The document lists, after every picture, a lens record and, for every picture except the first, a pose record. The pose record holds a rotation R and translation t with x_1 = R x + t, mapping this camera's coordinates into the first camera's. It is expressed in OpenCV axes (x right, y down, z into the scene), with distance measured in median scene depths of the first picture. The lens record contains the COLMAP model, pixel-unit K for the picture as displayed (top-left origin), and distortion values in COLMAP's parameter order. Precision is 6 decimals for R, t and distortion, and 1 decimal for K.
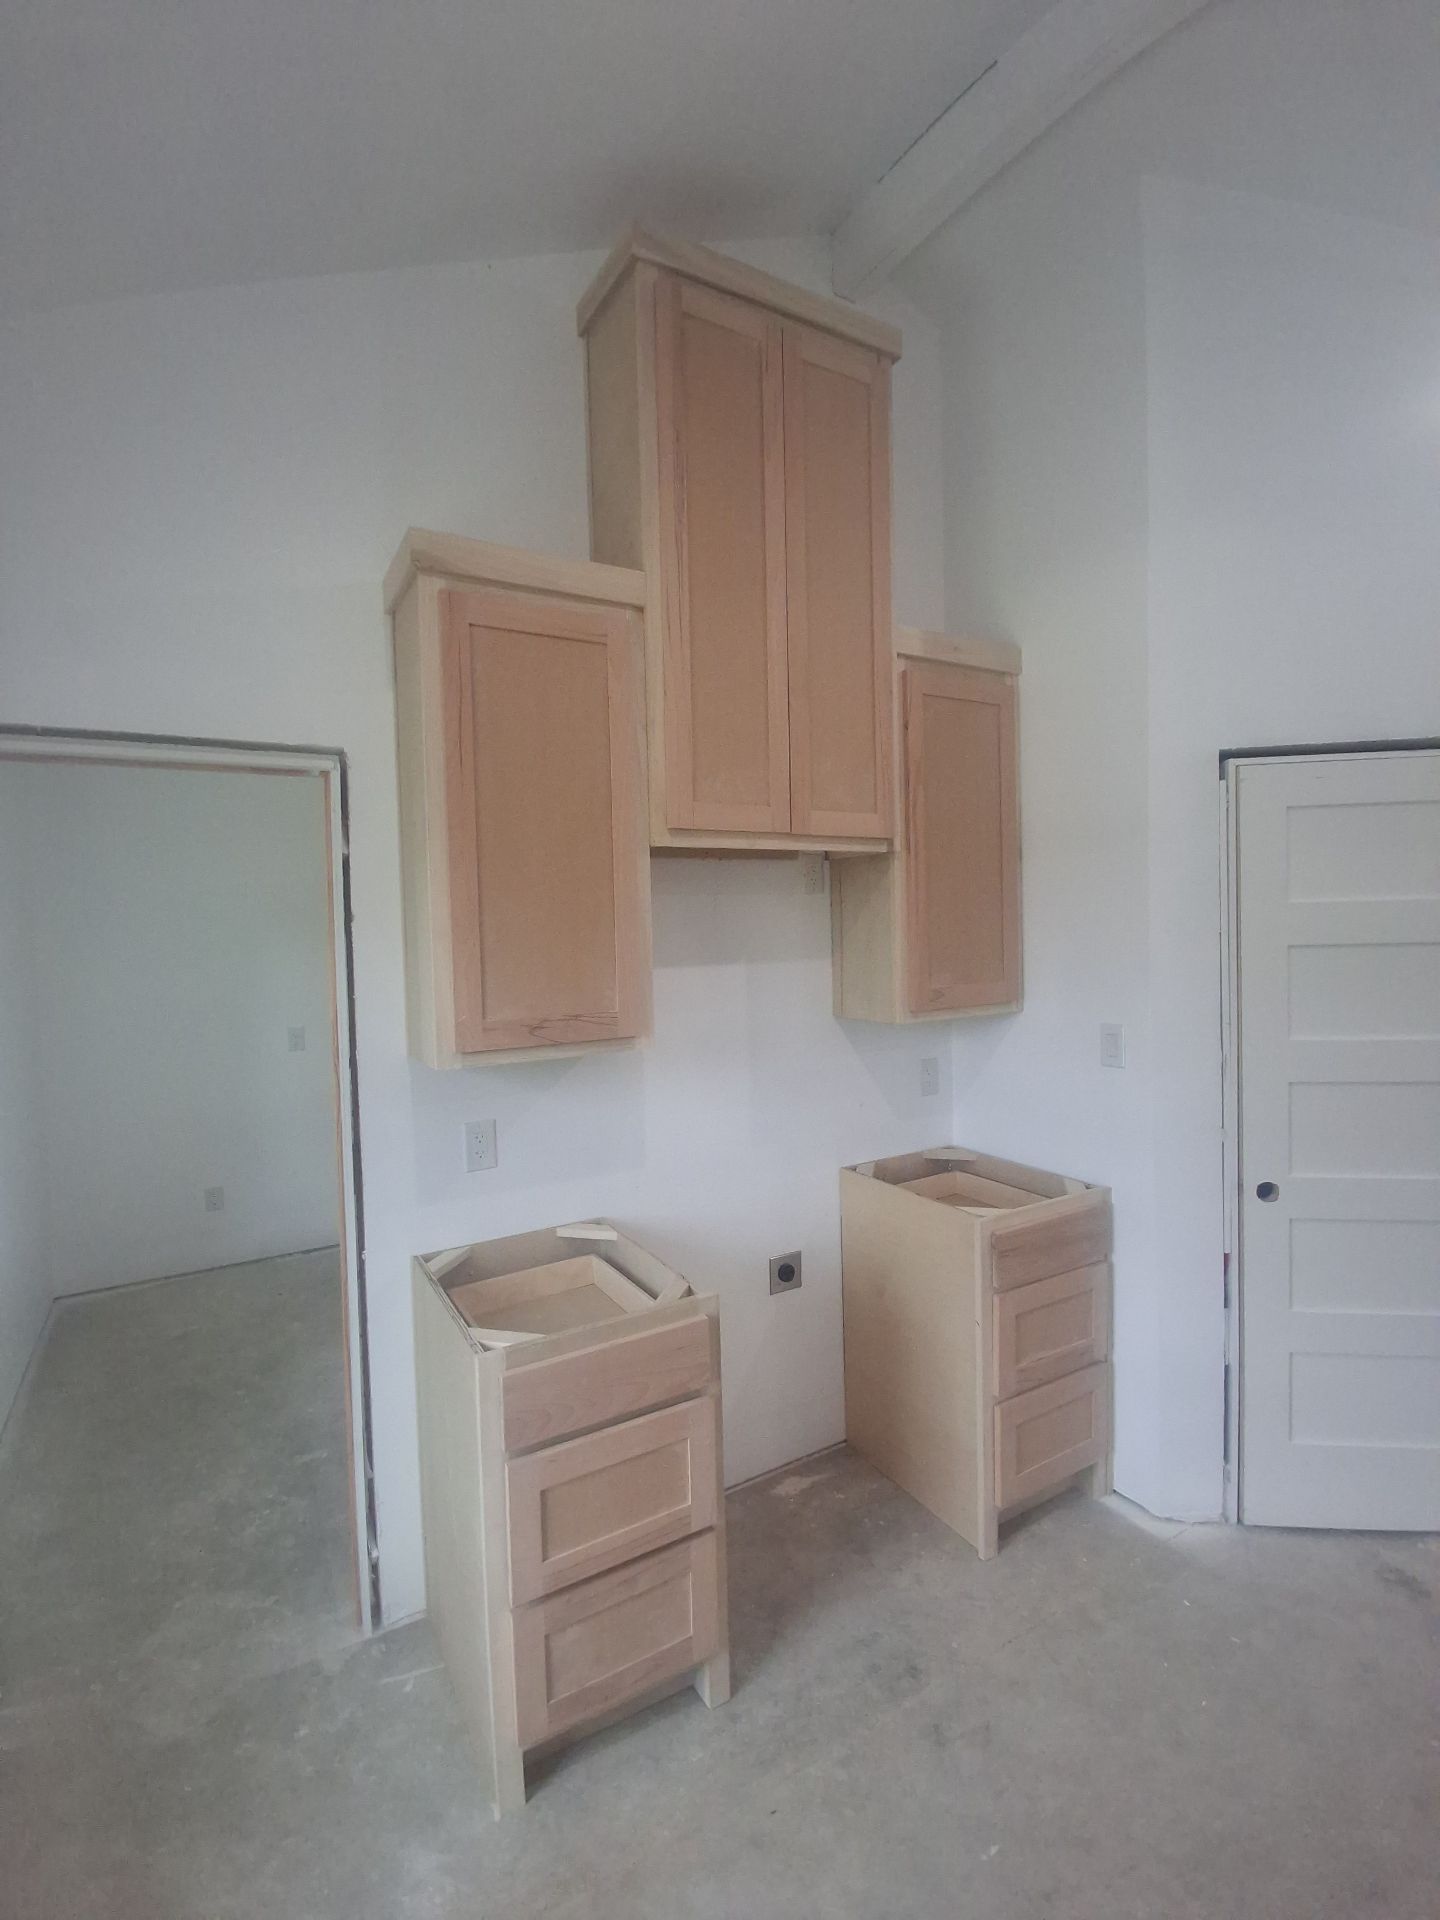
lens RADIAL K [[870.7, 0, 720.0], [0, 870.7, 960.0], [0, 0, 1]] dist [0.009528, -0.028626]
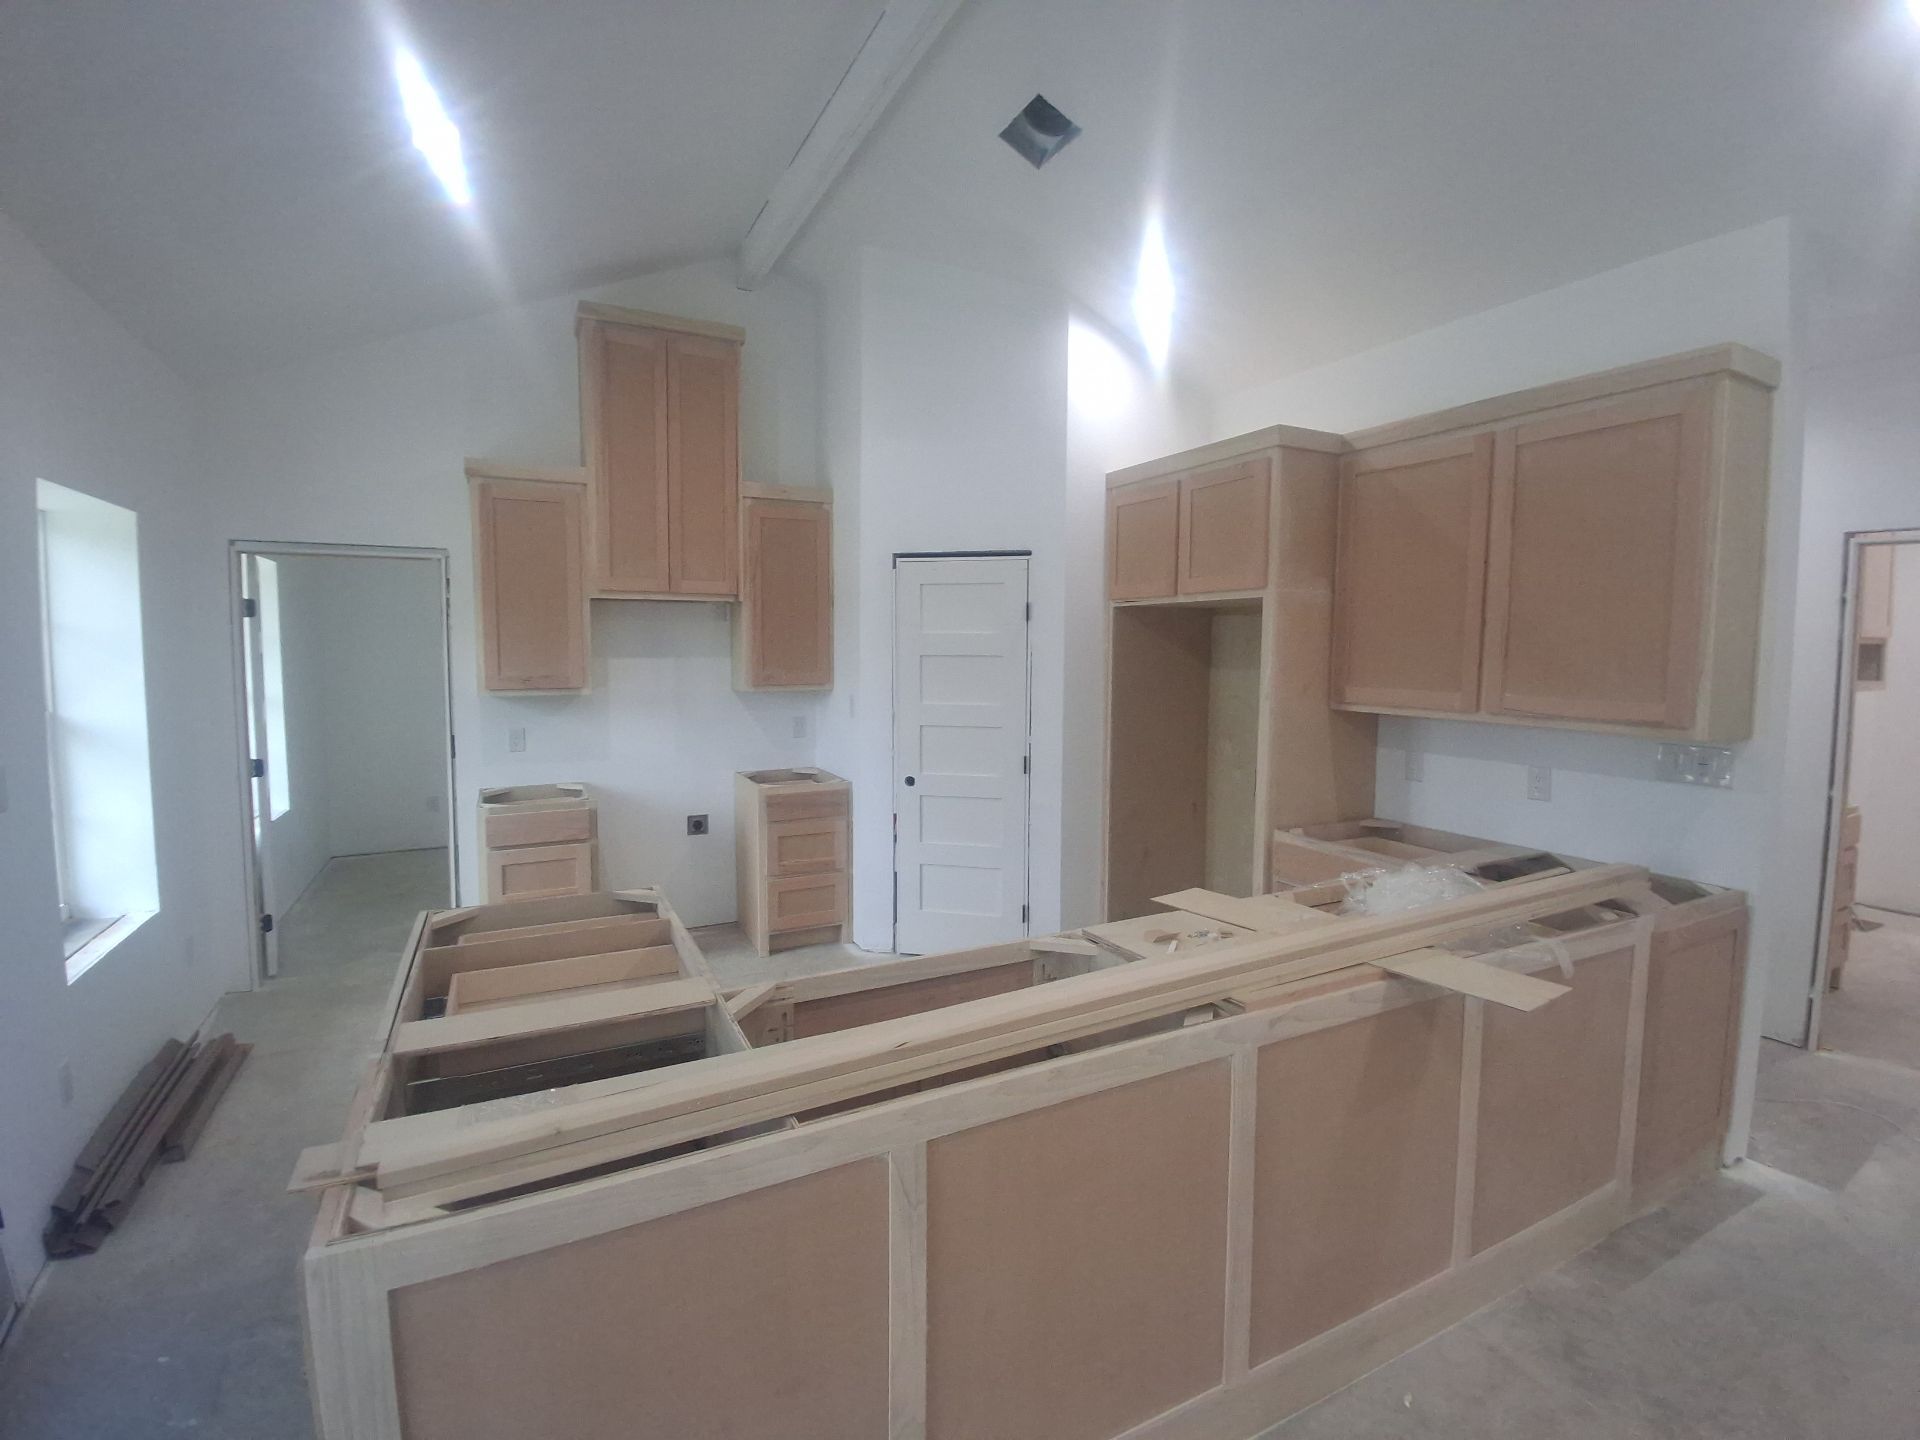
lens RADIAL K [[870.7, 0, 951.1], [0, 870.7, 708.7], [0, 0, 1]] dist [0.009528, -0.028626]
pose [[0.997776, 0.033690, -0.057515, 0.822936], [-0.031643, 0.998846, 0.036134, 0.029699], [0.058666, -0.034234, 0.997691, -0.942204]]
